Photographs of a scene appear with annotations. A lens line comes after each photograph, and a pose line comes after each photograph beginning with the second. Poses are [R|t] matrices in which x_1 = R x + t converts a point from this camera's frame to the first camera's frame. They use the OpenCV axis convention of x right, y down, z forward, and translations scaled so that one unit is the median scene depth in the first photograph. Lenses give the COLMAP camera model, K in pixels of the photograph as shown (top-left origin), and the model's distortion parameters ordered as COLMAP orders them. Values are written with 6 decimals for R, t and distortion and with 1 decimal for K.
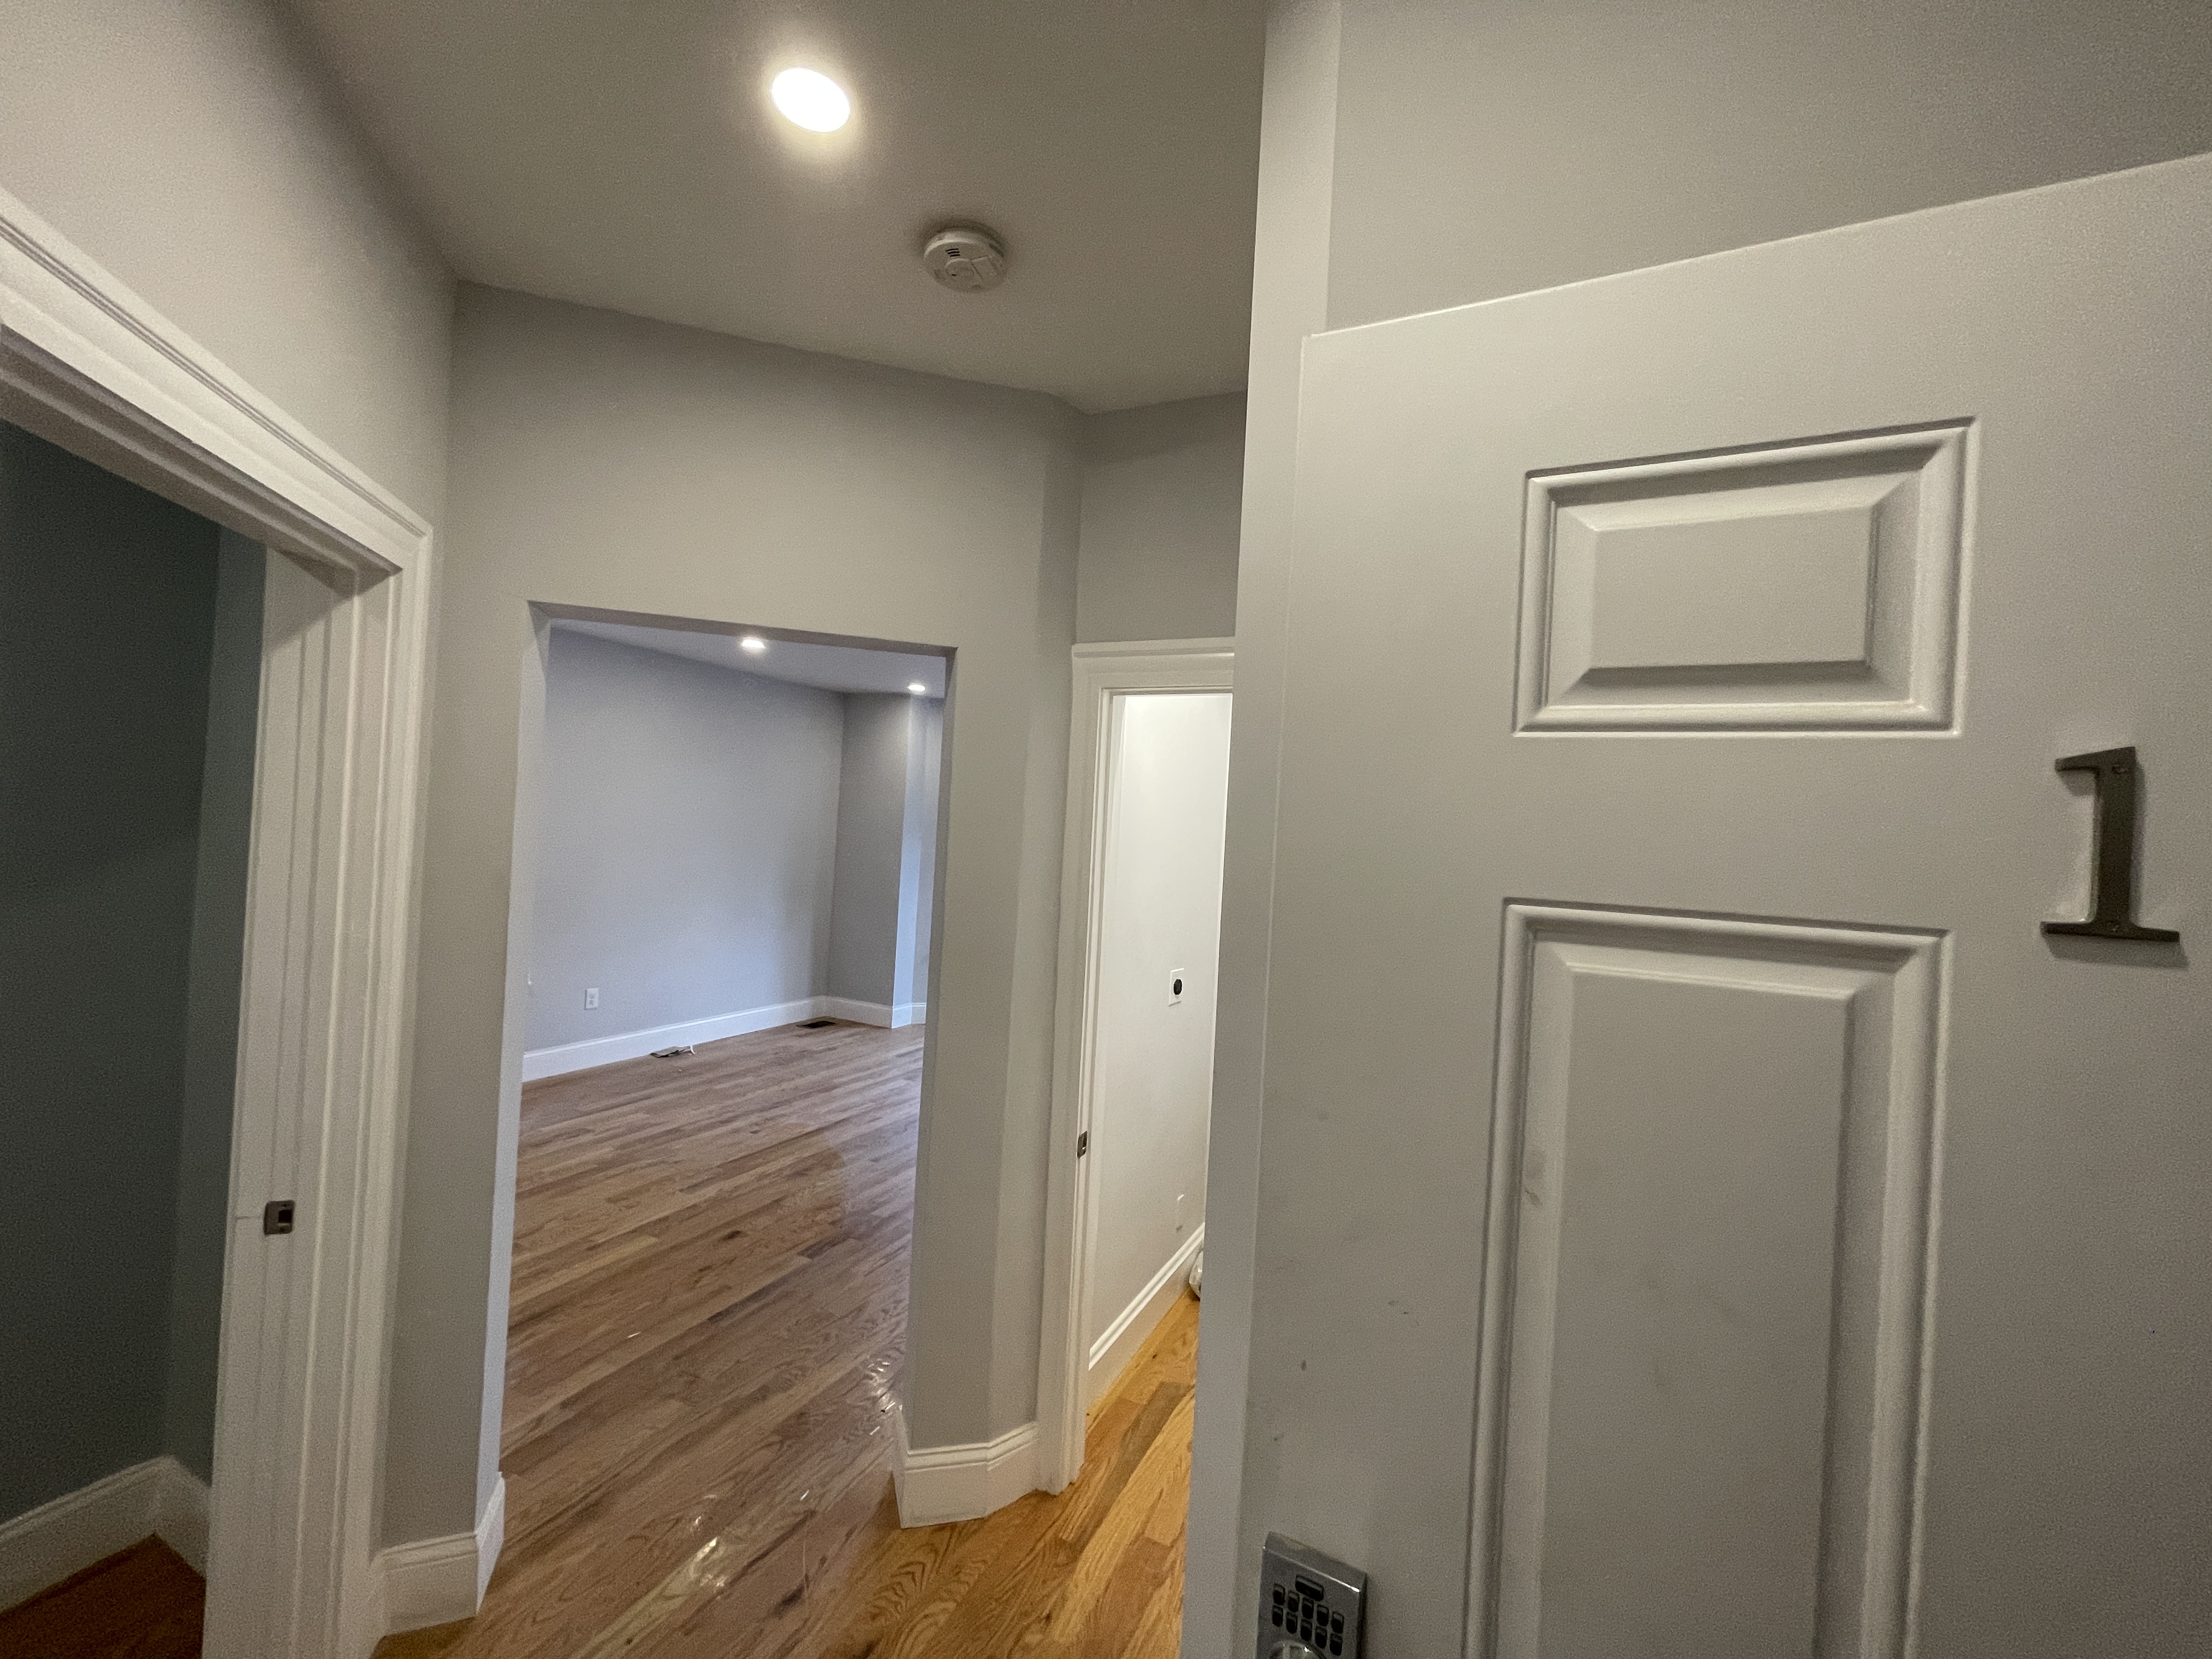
lens RADIAL K [[891.6, 0, 1102.5], [0, 891.6, 827.7], [0, 0, 1]] dist [-0.015145, 0.009787]
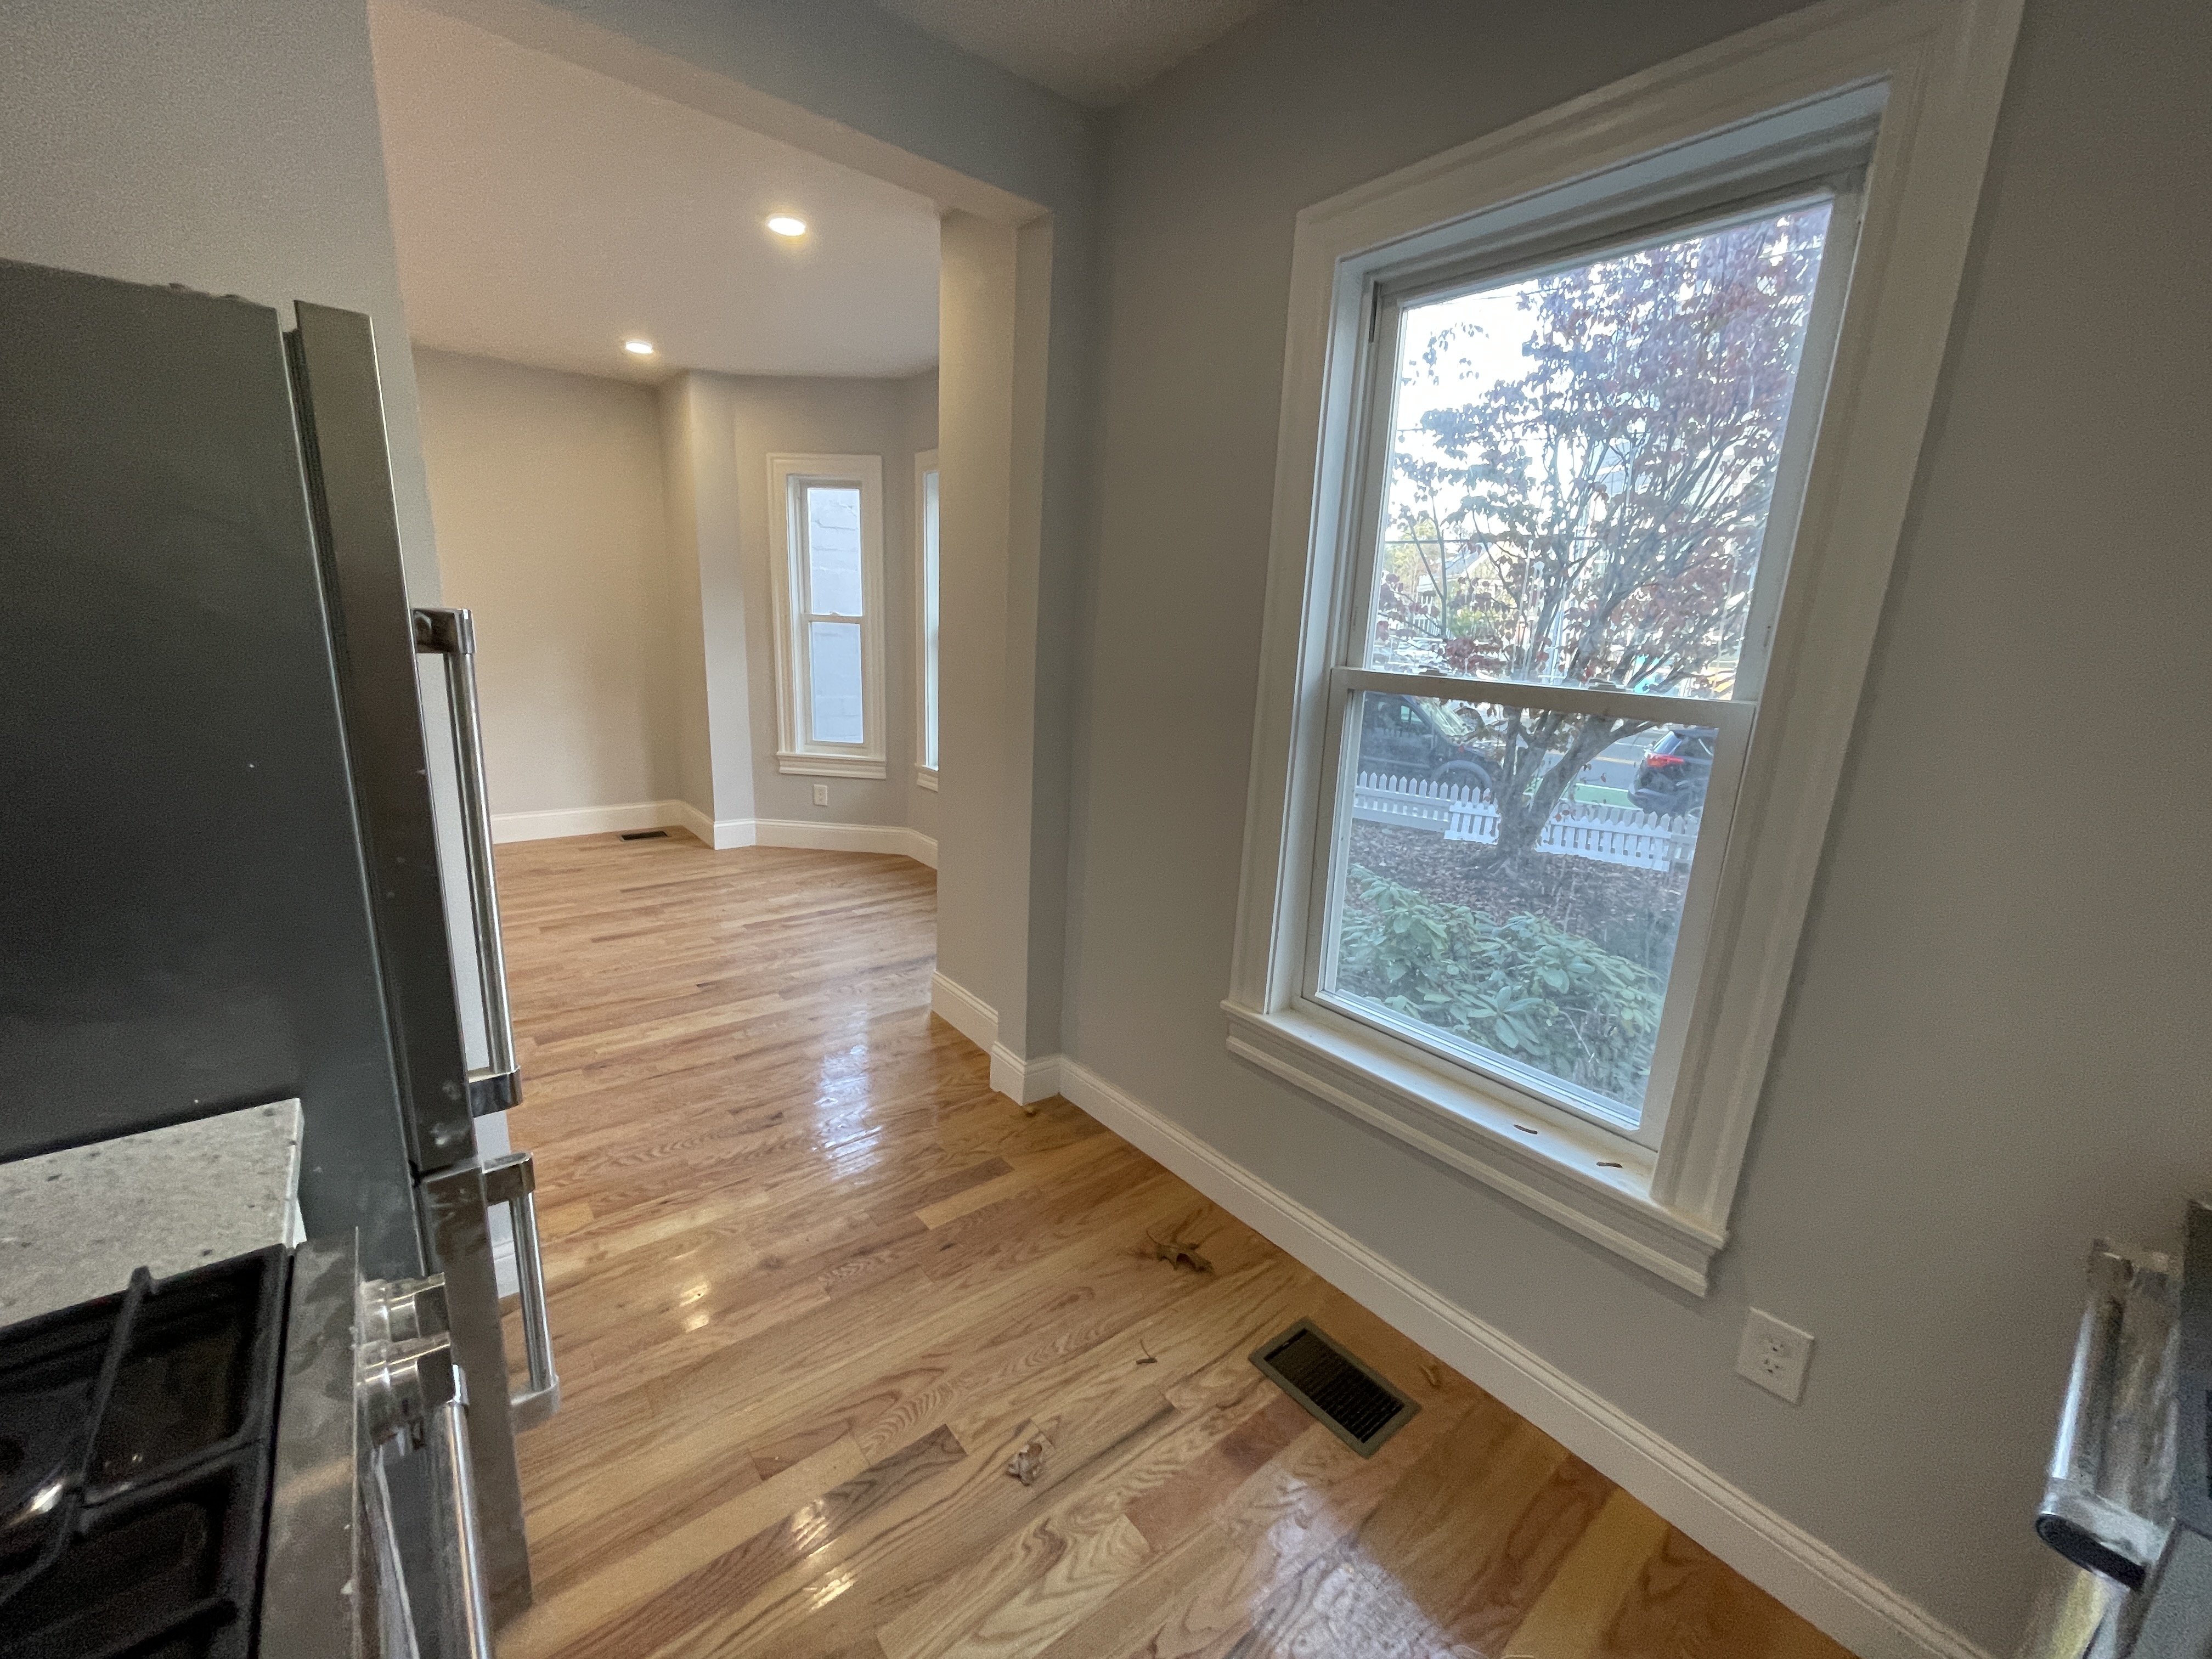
lens RADIAL K [[891.6, 0, 1102.5], [0, 891.6, 827.7], [0, 0, 1]] dist [-0.015145, 0.009787]
pose [[0.907930, 0.084094, -0.410600, 0.707828], [0.006973, 0.976498, 0.215414, 0.088389], [0.419065, -0.198444, 0.886005, 0.890833]]
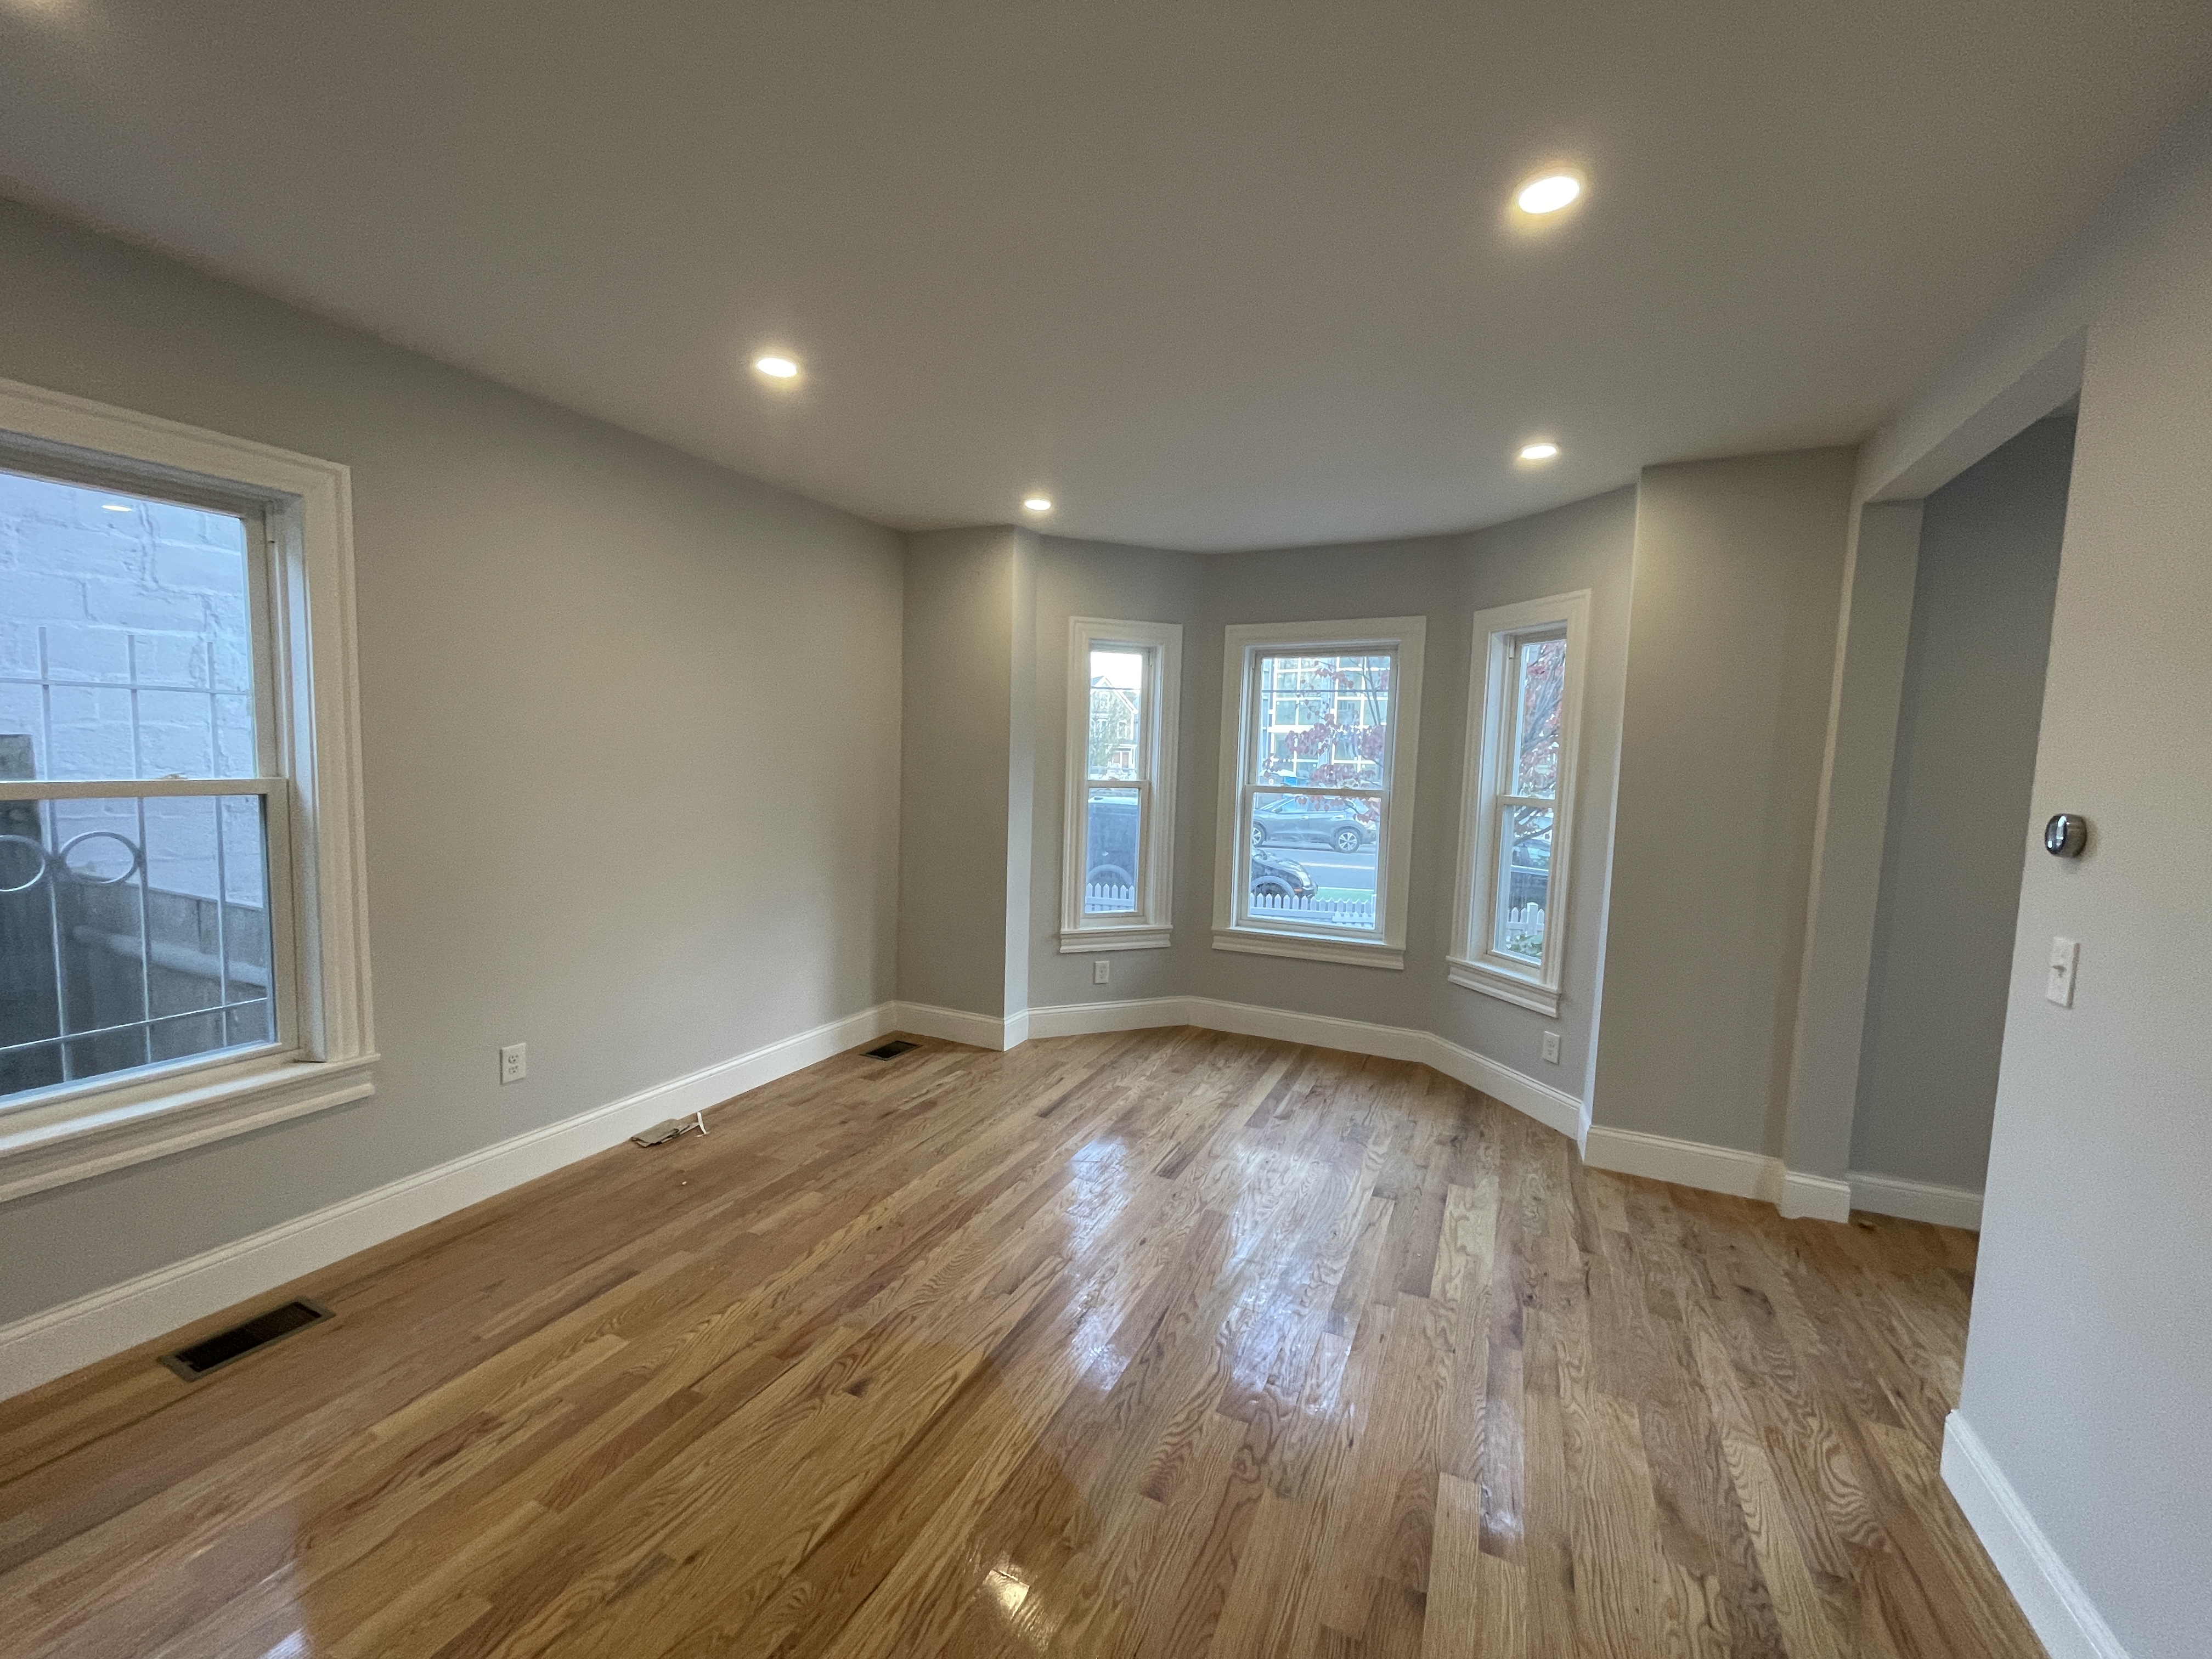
lens RADIAL K [[886.8, 0, 1097.5], [0, 886.8, 820.6], [0, 0, 1]] dist [-0.003161, -0.000197]
pose [[0.999513, -0.030027, 0.008548, -0.320458], [0.029283, 0.996616, 0.076806, 0.017208], [-0.010825, -0.076519, 0.997009, 0.689797]]
